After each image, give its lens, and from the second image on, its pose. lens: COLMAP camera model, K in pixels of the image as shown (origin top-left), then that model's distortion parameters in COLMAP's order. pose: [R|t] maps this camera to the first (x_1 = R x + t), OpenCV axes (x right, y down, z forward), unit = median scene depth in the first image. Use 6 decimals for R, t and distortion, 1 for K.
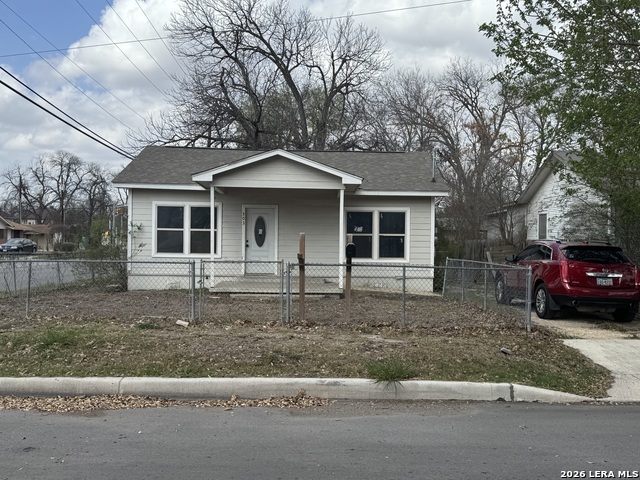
lens RADIAL K [[665.5, 0, 320.0], [0, 665.5, 240.0], [0, 0, 1]] dist [-0.166135, 0.000562]
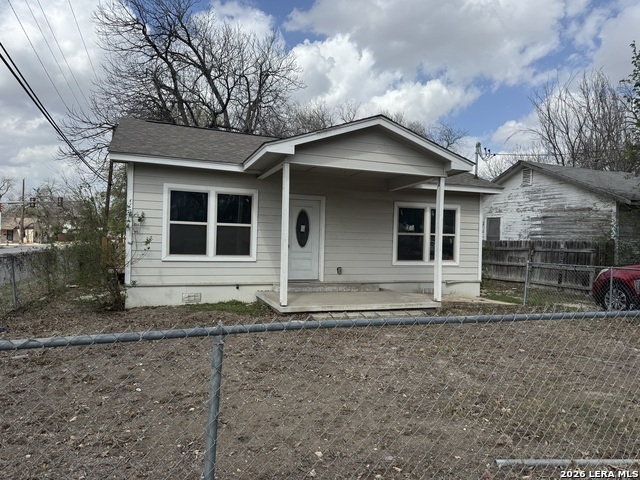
lens RADIAL K [[475.1, 0, 320.2], [0, 475.1, 225.4], [0, 0, 1]] dist [0.001597, -0.000536]
pose [[0.946767, 0.021164, 0.321223, -0.257981], [-0.011423, 0.999417, -0.032179, 0.002195], [-0.321716, 0.026797, 0.946457, 0.449060]]
